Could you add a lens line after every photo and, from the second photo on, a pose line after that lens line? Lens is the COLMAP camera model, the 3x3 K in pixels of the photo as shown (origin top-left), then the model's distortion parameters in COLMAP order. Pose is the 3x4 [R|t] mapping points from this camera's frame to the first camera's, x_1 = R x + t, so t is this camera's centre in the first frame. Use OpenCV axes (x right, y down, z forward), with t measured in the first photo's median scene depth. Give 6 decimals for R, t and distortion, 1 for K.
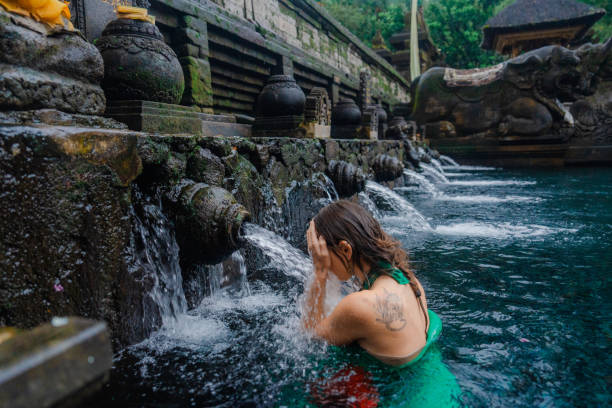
lens RADIAL K [[441.7, 0, 306.0], [0, 441.7, 204.0], [0, 0, 1]] dist [-0.002480, 0.002241]
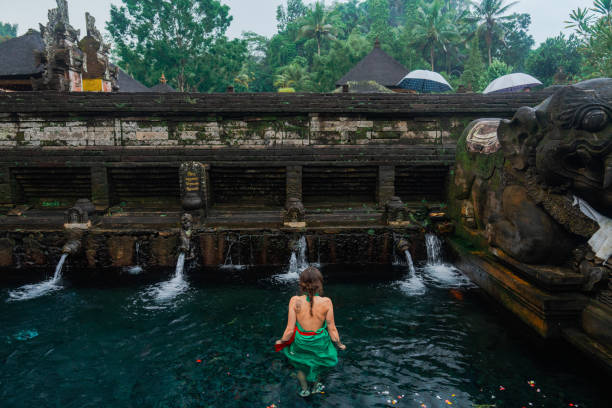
lens RADIAL K [[413.6, 0, 306.0], [0, 413.6, 204.0], [0, 0, 1]] dist [0.001313, 0.001023]
pose [[0.385887, 0.161021, -0.908385, 1.216569], [-0.124154, 0.984757, 0.121817, -0.353455], [0.914154, 0.065772, 0.399996, 0.812781]]
